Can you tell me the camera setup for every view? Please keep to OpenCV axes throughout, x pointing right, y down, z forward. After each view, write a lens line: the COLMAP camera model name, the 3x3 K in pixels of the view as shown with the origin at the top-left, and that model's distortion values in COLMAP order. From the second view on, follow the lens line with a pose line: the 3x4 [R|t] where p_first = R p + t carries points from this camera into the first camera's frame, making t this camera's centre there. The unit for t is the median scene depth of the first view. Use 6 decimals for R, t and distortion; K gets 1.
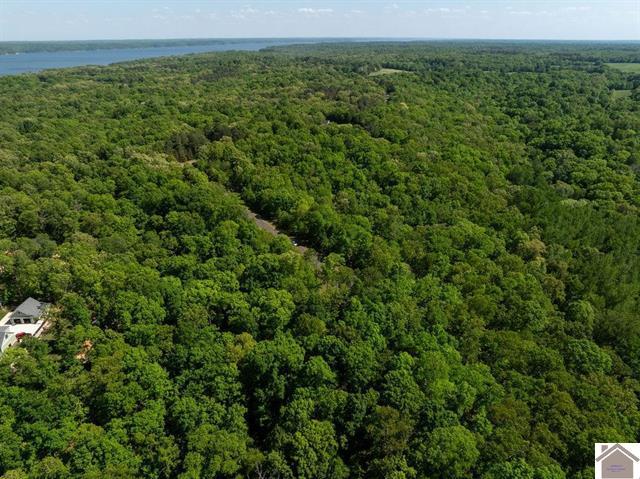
lens RADIAL K [[454.9, 0, 320.7], [0, 454.9, 239.9], [0, 0, 1]] dist [-0.047759, 0.020996]
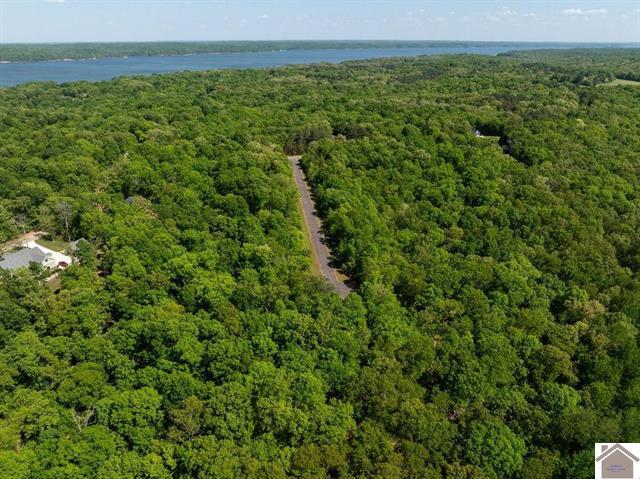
lens RADIAL K [[454.9, 0, 320.8], [0, 454.9, 238.4], [0, 0, 1]] dist [-0.047759, 0.020996]
pose [[0.875300, 0.196834, -0.441709, 0.194592], [-0.199829, 0.979003, 0.040275, -0.022022], [0.440362, 0.053013, 0.896254, 0.046266]]
